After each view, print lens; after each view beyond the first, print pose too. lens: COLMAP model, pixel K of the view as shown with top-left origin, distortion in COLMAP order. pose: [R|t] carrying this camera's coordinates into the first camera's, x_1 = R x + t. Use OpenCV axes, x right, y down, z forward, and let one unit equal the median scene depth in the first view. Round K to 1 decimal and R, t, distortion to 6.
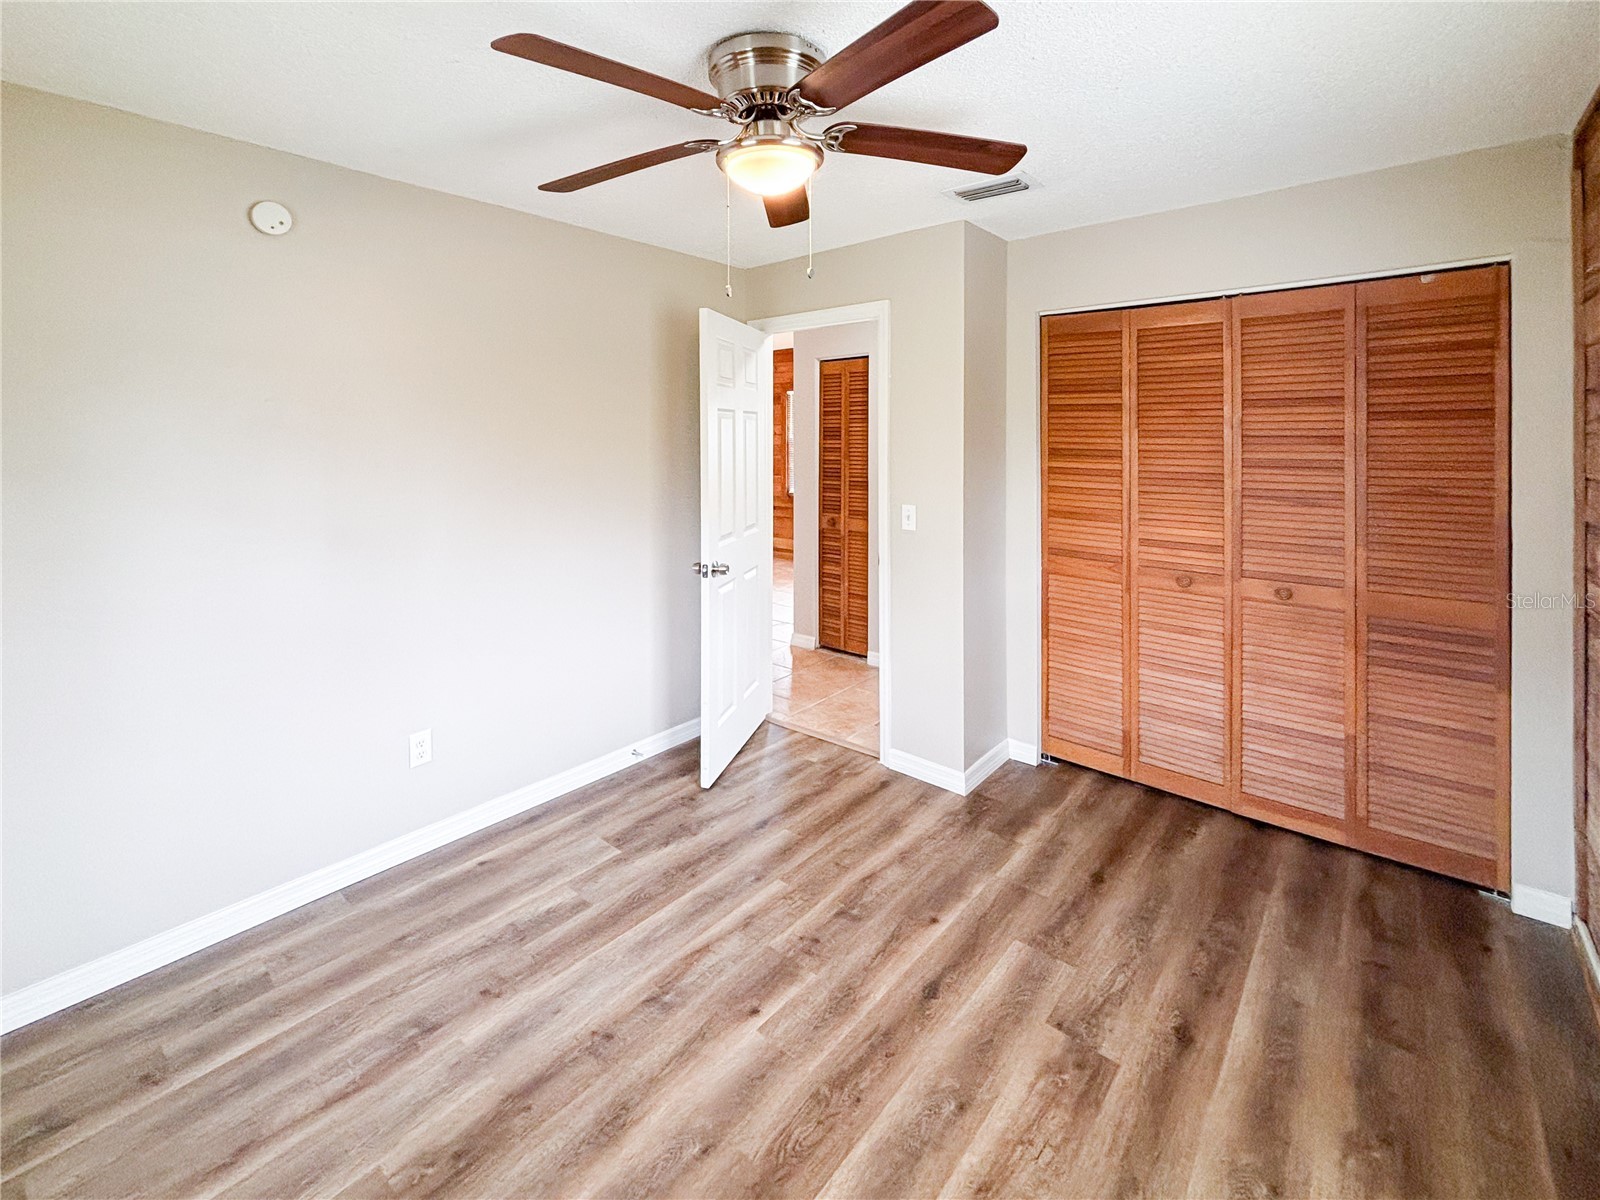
lens RADIAL K [[678.4, 0, 800.0], [0, 678.4, 600.0], [0, 0, 1]] dist [-0.000784, -0.000179]
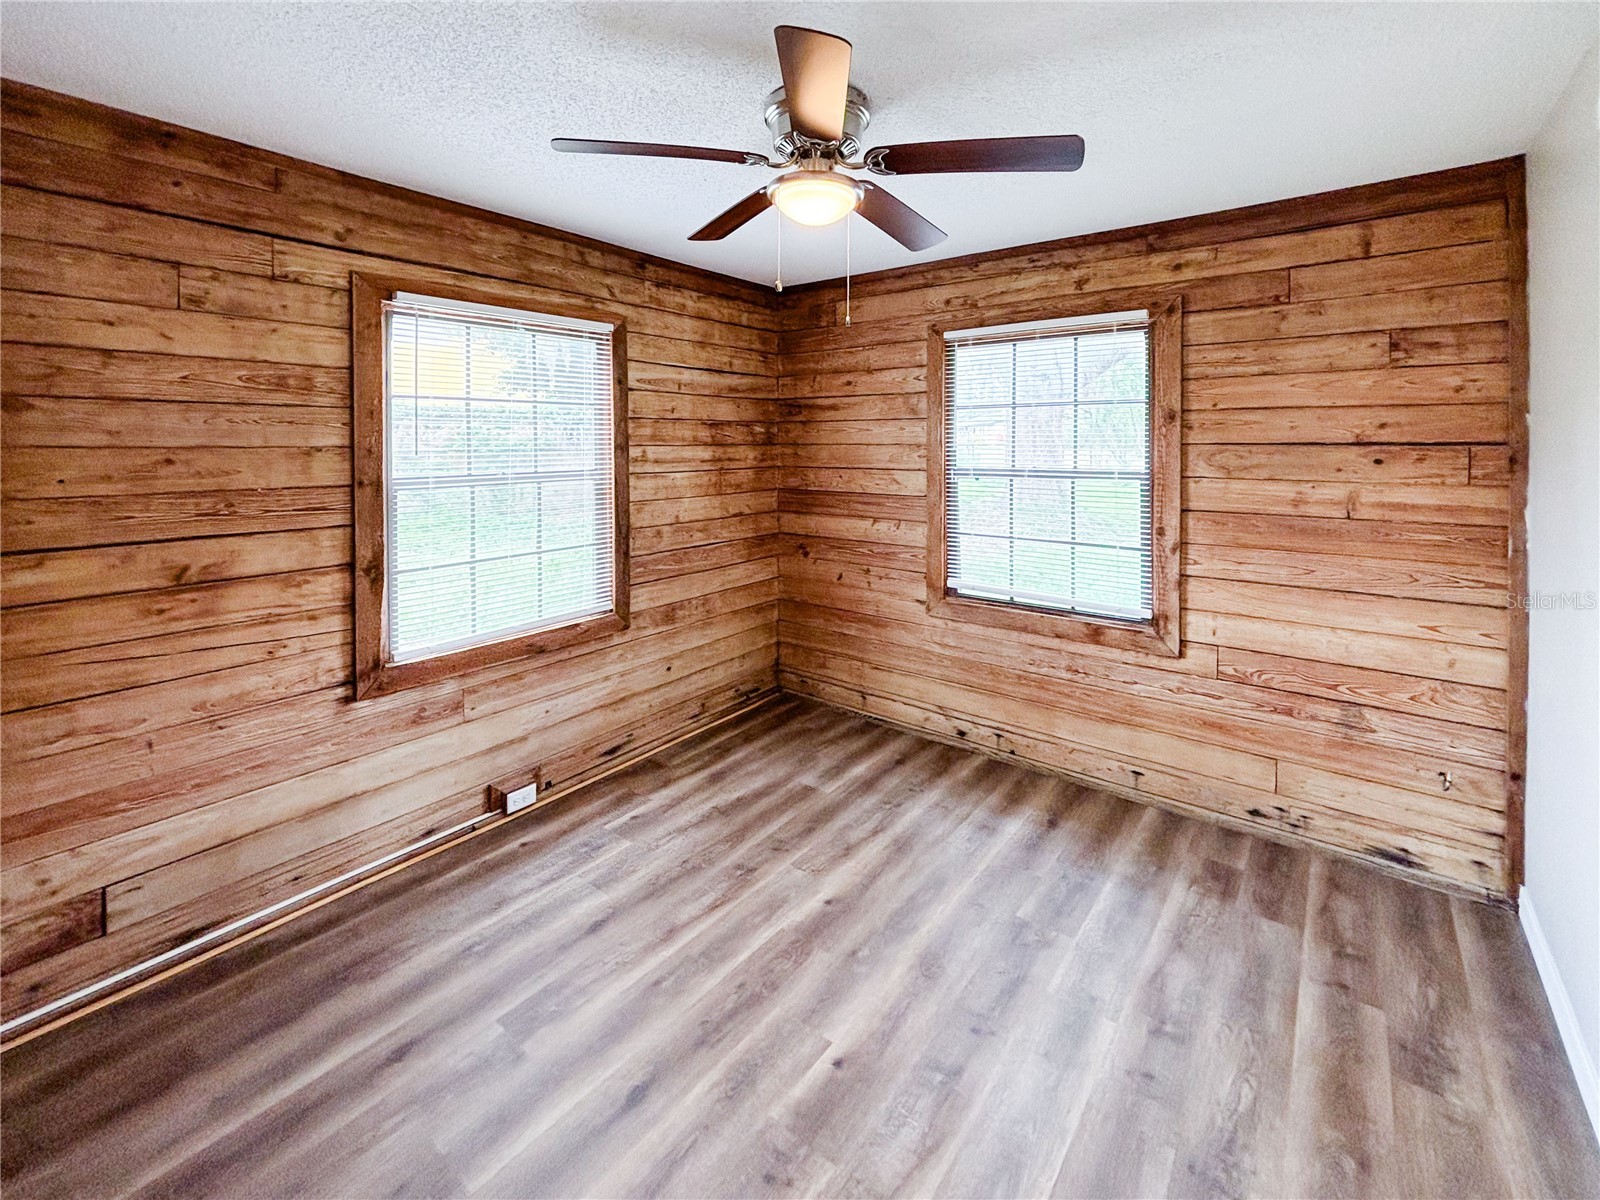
lens RADIAL K [[678.4, 0, 800.0], [0, 678.4, 600.0], [0, 0, 1]] dist [-0.000784, -0.000179]
pose [[-0.999371, 0.010113, -0.033991, 0.010321], [-0.006387, 0.891489, 0.452997, -0.379904], [0.034884, 0.452929, -0.890864, 1.542084]]
